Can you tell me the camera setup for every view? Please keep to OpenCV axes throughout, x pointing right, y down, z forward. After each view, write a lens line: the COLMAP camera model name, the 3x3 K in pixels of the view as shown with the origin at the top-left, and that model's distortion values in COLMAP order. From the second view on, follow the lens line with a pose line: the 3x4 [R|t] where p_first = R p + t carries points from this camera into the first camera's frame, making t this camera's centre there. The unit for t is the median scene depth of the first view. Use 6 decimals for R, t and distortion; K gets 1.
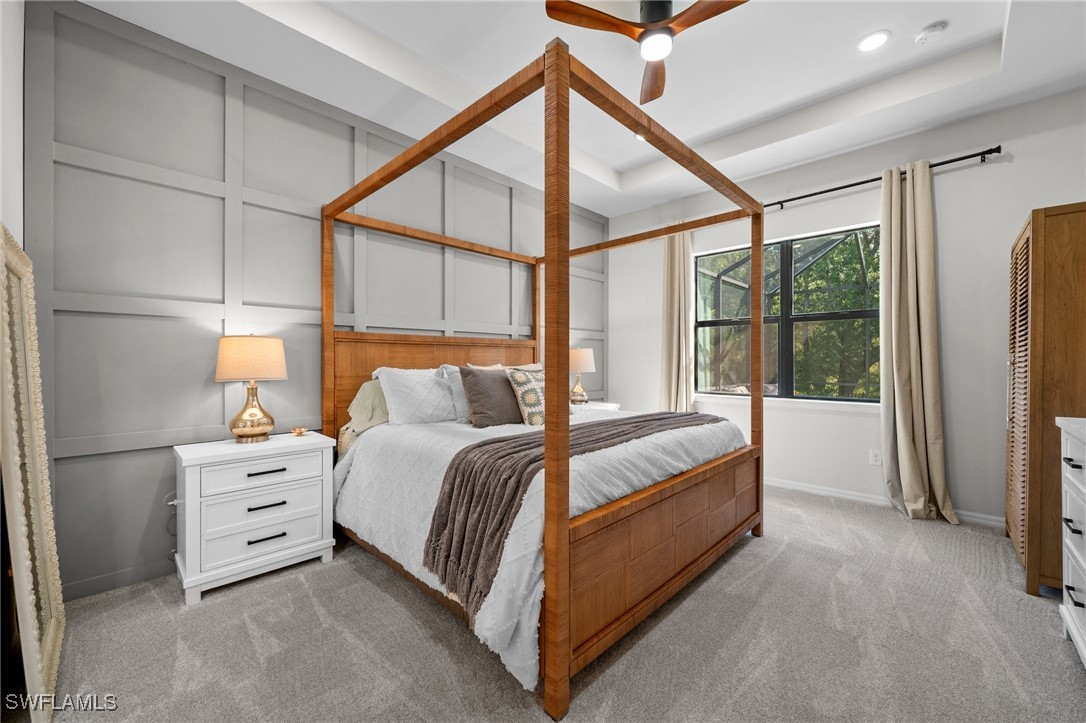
lens RADIAL K [[426.1, 0, 541.0], [0, 426.1, 364.1], [0, 0, 1]] dist [-0.005656, 0.000335]
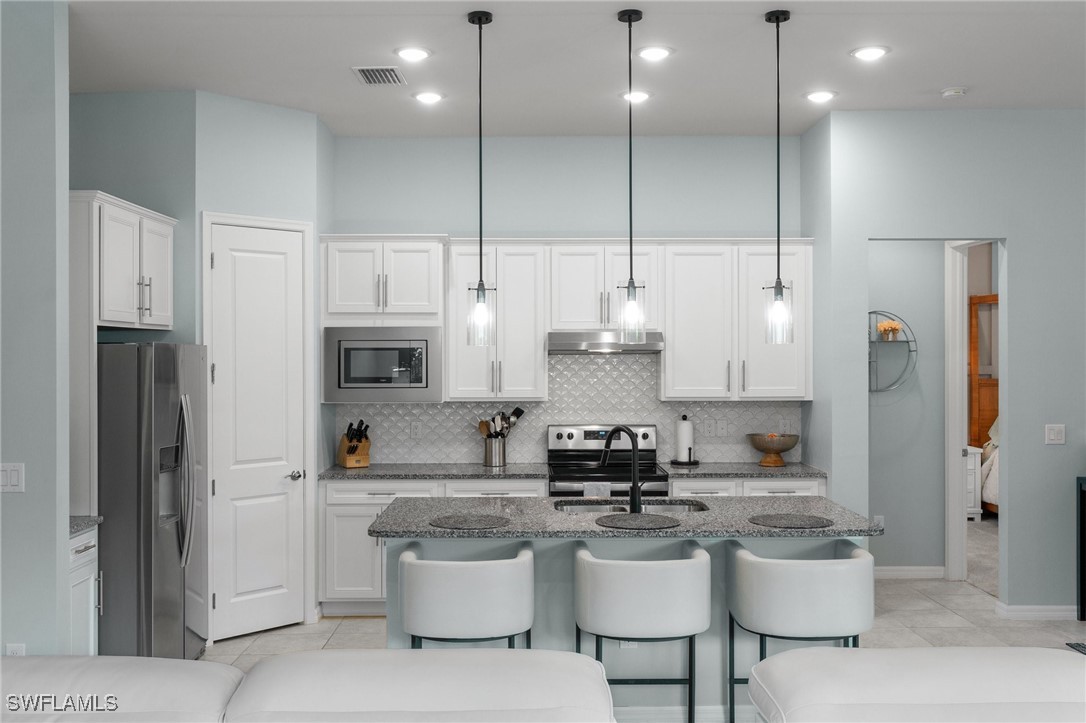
lens RADIAL K [[1013.2, 0, 545.2], [0, 1013.2, 359.8], [0, 0, 1]] dist [-0.009196, 0.000000]
pose [[0.703018, 0.001161, -0.711171, 1.020144], [0.002205, 0.999990, 0.003812, -0.171712], [0.711168, -0.004248, 0.703009, -2.715875]]
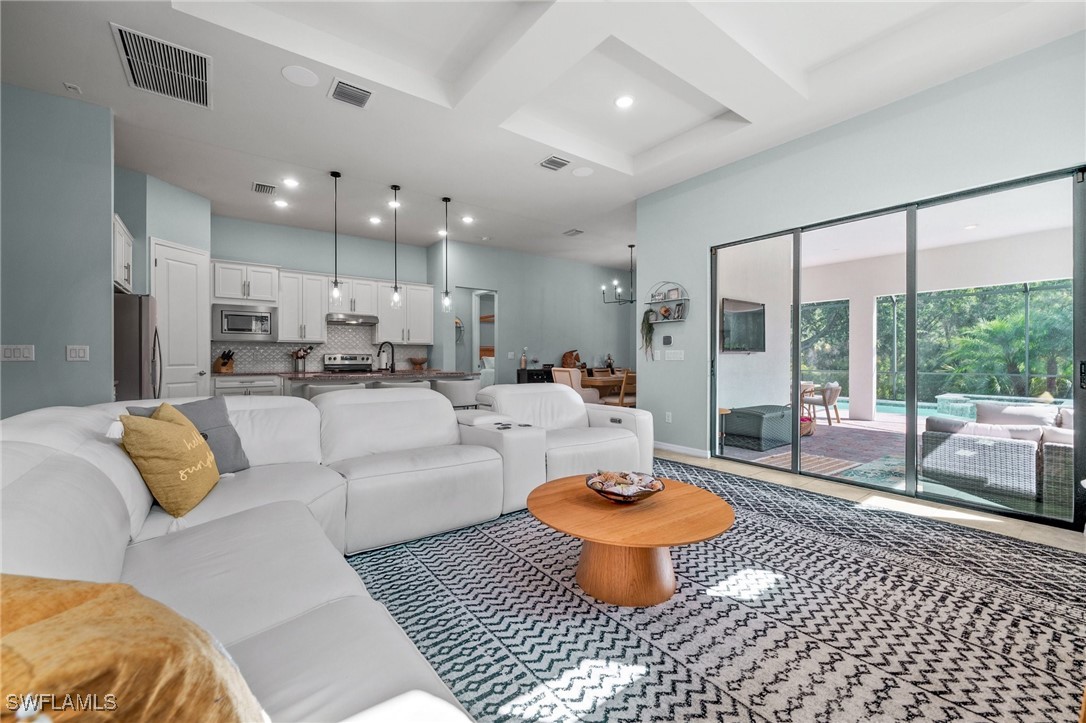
lens RADIAL K [[426.1, 0, 540.4], [0, 426.1, 357.9], [0, 0, 1]] dist [-0.005656, 0.000335]
pose [[0.987380, 0.001290, -0.158366, 0.806465], [-0.000427, 0.999985, 0.005481, 0.095016], [0.158371, -0.005344, 0.987365, -3.425356]]
